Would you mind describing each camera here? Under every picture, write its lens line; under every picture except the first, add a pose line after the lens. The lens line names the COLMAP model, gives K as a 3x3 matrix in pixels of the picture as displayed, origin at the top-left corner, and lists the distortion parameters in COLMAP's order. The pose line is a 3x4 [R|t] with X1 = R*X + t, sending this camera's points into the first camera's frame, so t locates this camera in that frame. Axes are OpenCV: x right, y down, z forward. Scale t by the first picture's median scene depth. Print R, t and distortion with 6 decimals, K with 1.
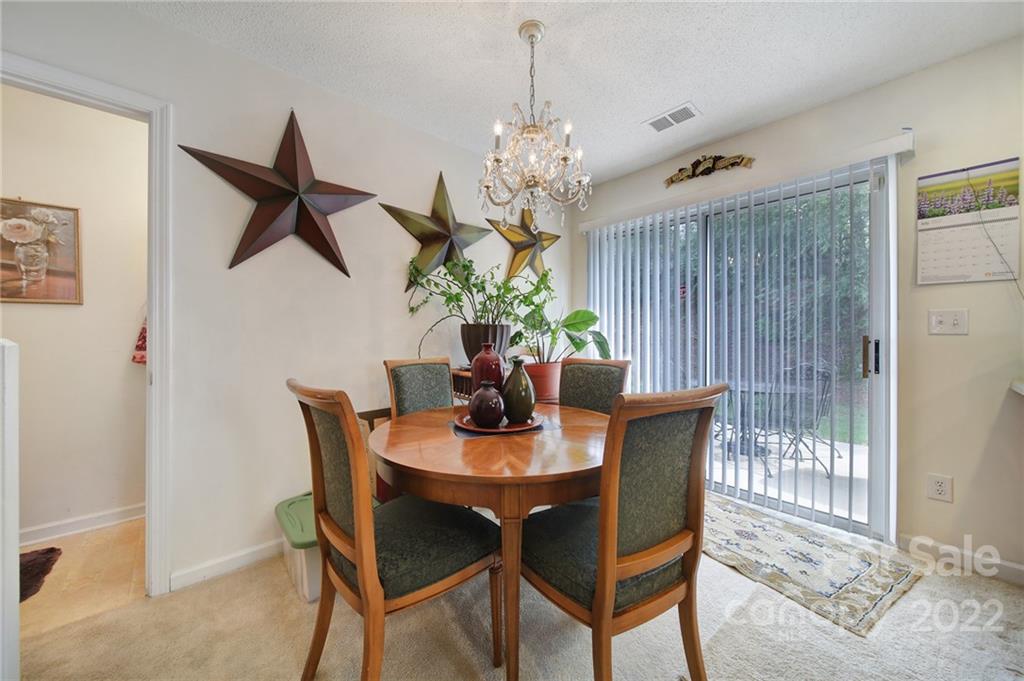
lens RADIAL K [[362.5, 0, 513.2], [0, 362.5, 332.5], [0, 0, 1]] dist [-0.000148, 0.000033]
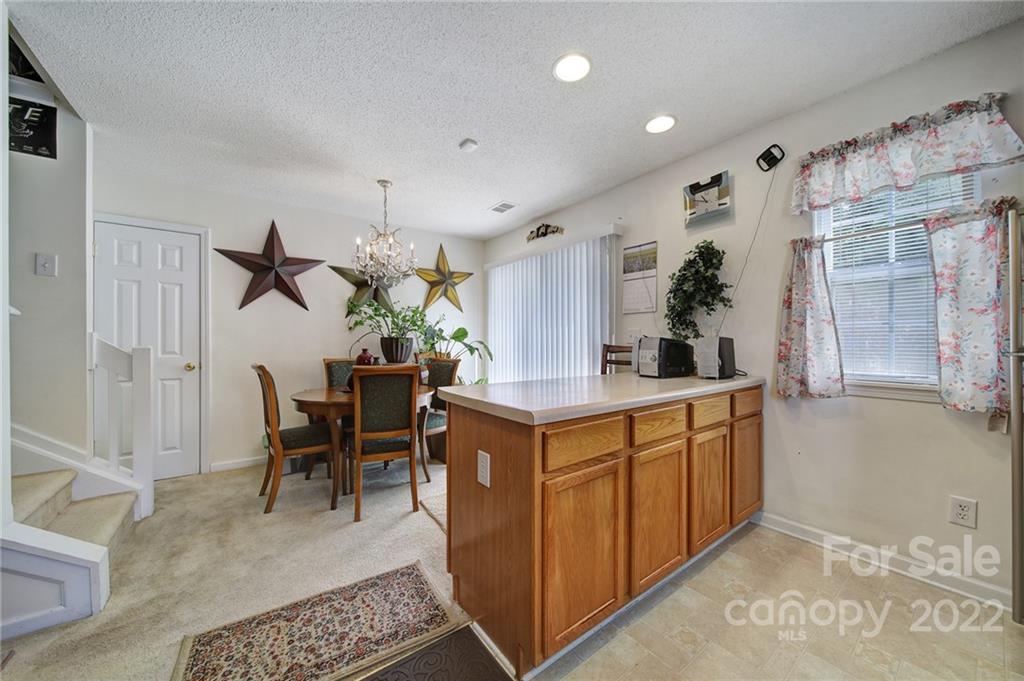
lens RADIAL K [[364.7, 0, 516.0], [0, 364.7, 341.7], [0, 0, 1]] dist [-0.000267, -0.000108]
pose [[0.995717, -0.003553, -0.092383, 0.809981], [0.003650, 0.999993, 0.000881, -0.002833], [0.092380, -0.001214, 0.995723, -0.742786]]
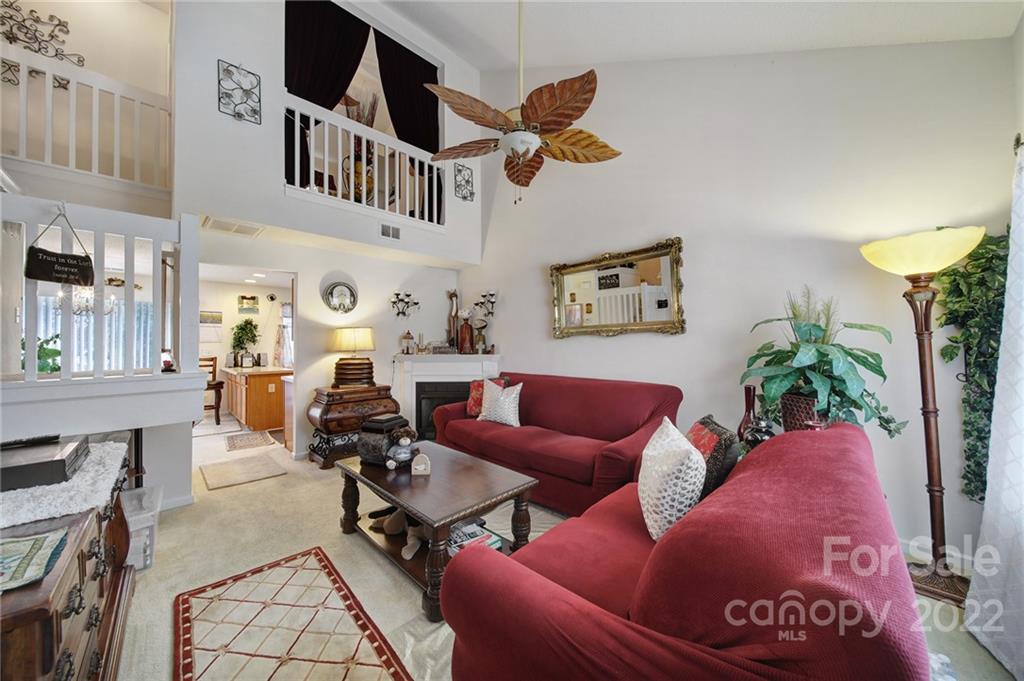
lens RADIAL K [[362.5, 0, 513.2], [0, 362.5, 332.5], [0, 0, 1]] dist [-0.000148, 0.000033]
pose [[-0.045519, 0.027798, 0.998577, -2.593200], [0.009569, 0.999579, -0.027389, -0.104748], [-0.998918, 0.008309, -0.045766, -1.921612]]
